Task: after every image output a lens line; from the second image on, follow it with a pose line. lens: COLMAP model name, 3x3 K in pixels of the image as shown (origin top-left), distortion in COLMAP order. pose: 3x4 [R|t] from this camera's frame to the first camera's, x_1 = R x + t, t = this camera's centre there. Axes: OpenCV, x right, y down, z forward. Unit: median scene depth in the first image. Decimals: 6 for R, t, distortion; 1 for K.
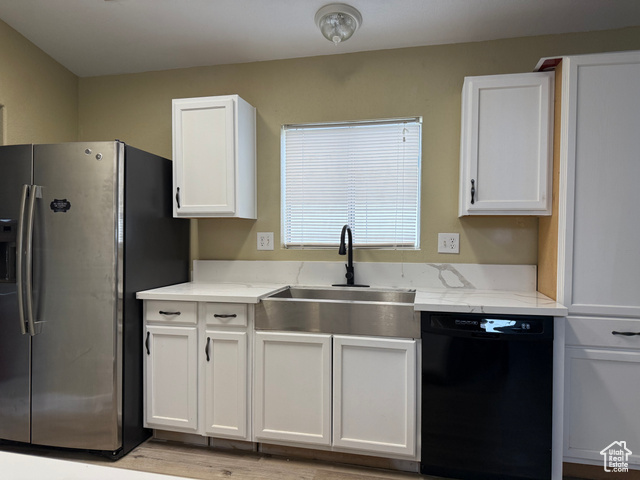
lens RADIAL K [[452.1, 0, 320.0], [0, 452.1, 240.0], [0, 0, 1]] dist [0.107059, -0.140100]
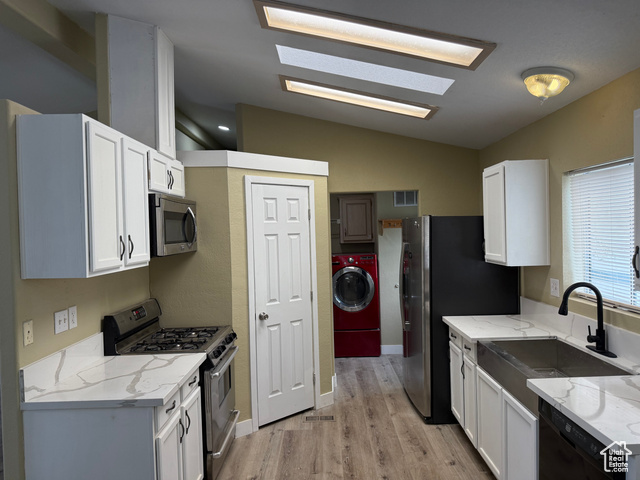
lens RADIAL K [[452.1, 0, 320.0], [0, 452.1, 240.0], [0, 0, 1]] dist [0.107059, -0.140100]
pose [[0.232392, 0.004040, -0.972614, 0.821606], [0.007915, 0.999950, 0.006045, -0.123618], [0.972590, -0.009103, 0.232349, 0.265642]]
